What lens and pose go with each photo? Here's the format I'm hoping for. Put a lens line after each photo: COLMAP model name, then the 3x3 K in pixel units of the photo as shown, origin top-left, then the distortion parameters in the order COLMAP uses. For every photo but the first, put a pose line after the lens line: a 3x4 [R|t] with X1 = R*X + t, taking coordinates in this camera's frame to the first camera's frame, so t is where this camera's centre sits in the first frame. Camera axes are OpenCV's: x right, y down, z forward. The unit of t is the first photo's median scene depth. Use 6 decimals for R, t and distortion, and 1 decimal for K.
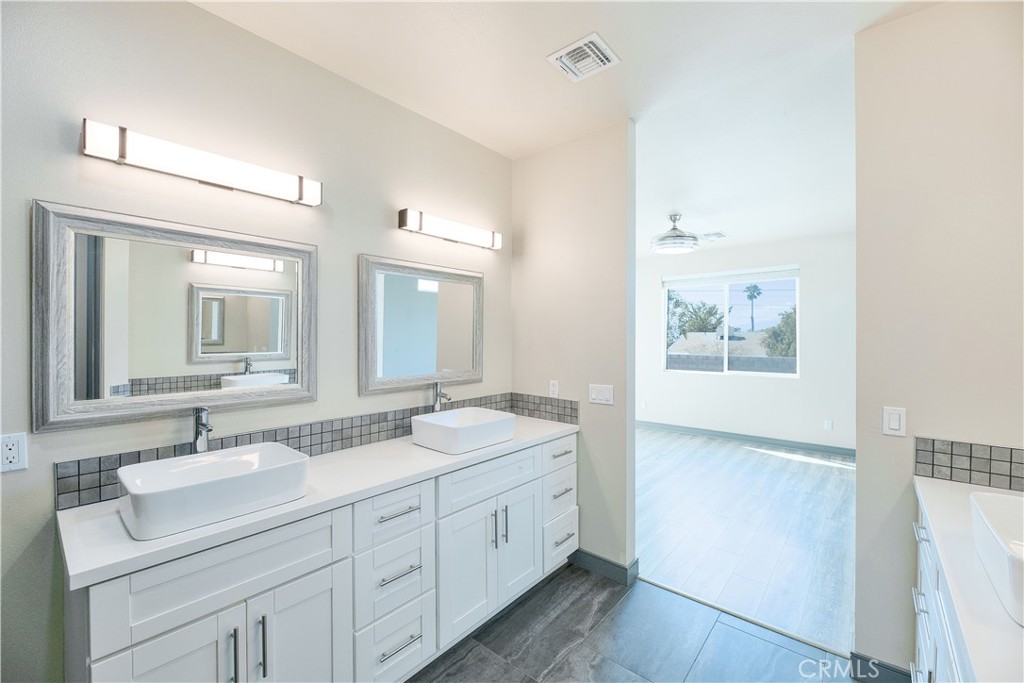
lens RADIAL K [[422.4, 0, 513.2], [0, 422.4, 328.2], [0, 0, 1]] dist [0.000258, 0.000009]
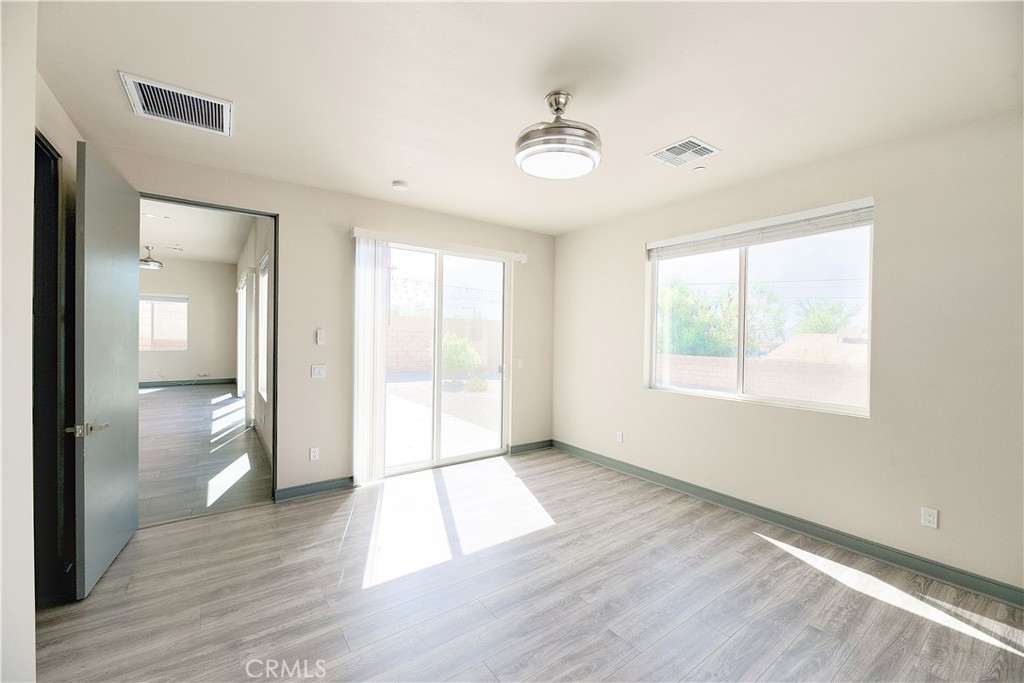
lens RADIAL K [[417.4, 0, 512.0], [0, 417.4, 341.5], [0, 0, 1]] dist [-0.000055, -0.000060]
pose [[0.973477, 0.016753, -0.228169, 0.379159], [-0.008991, 0.999346, 0.035017, 0.010801], [0.228607, -0.032037, 0.972992, 0.421140]]
